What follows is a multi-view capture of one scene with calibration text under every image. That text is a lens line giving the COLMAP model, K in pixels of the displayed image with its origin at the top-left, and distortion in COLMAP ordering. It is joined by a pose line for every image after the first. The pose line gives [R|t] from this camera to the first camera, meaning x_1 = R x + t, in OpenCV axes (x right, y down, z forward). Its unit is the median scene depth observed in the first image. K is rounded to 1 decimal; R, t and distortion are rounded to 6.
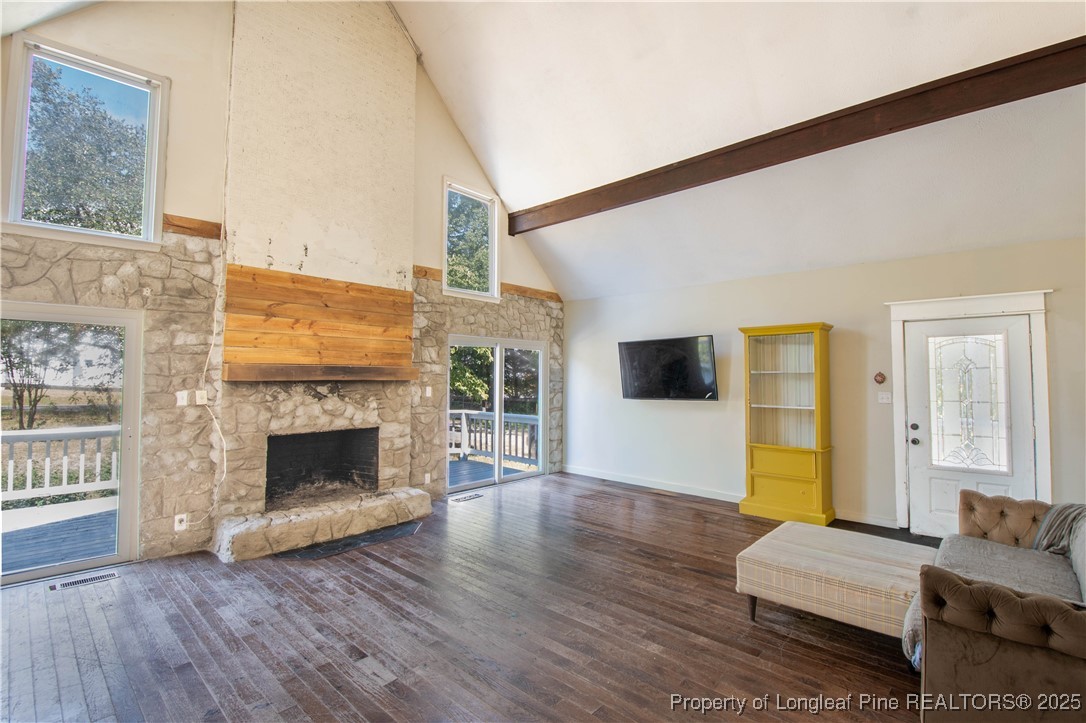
lens RADIAL K [[487.6, 0, 562.3], [0, 487.6, 356.6], [0, 0, 1]] dist [0.008833, -0.015117]
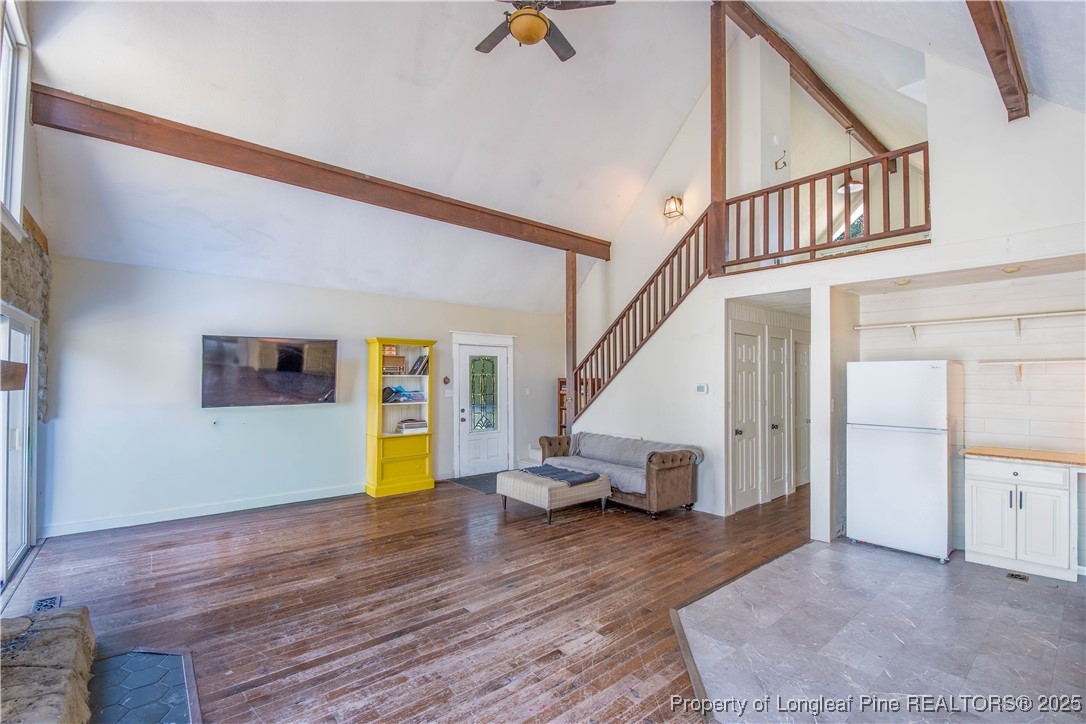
lens RADIAL K [[487.6, 0, 542.9], [0, 487.6, 370.1], [0, 0, 1]] dist [0.008833, -0.015117]
pose [[0.138162, 0.015499, 0.990288, -0.837360], [-0.042976, 0.999030, -0.009640, 0.015111], [-0.989477, -0.041227, 0.138694, 0.525807]]
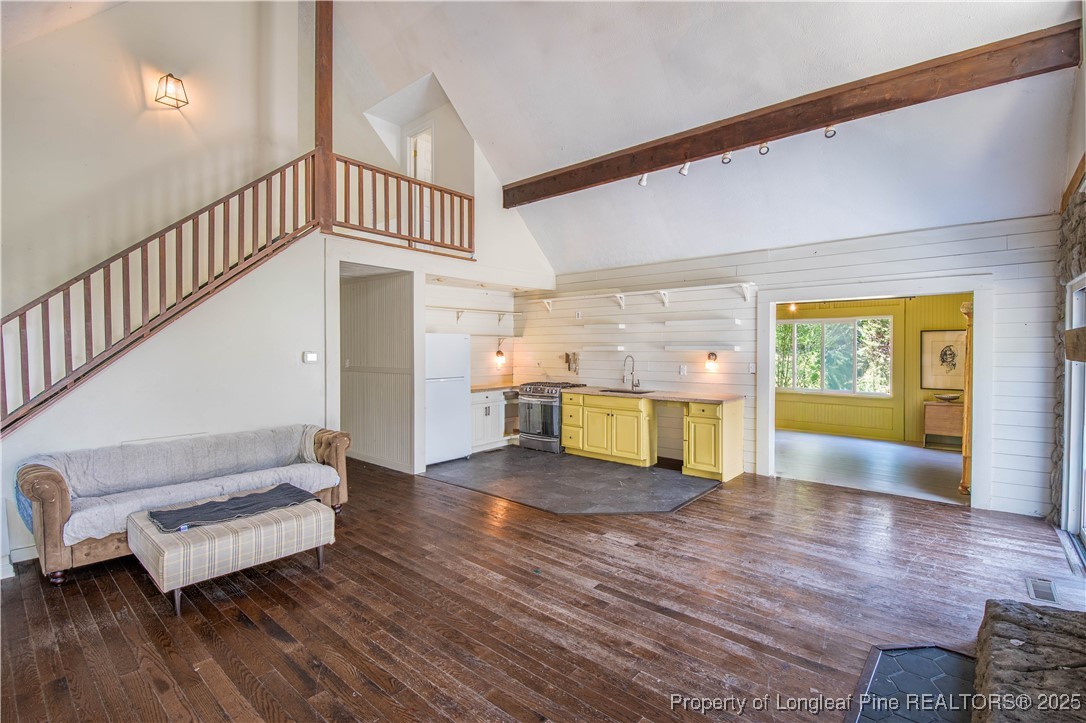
lens RADIAL K [[487.6, 0, 571.8], [0, 487.6, 366.0], [0, 0, 1]] dist [0.008833, -0.015117]
pose [[-0.998319, -0.000646, -0.057953, -0.076888], [-0.000579, 0.999999, -0.001180, 0.052152], [0.057954, -0.001144, -0.998319, 1.395051]]
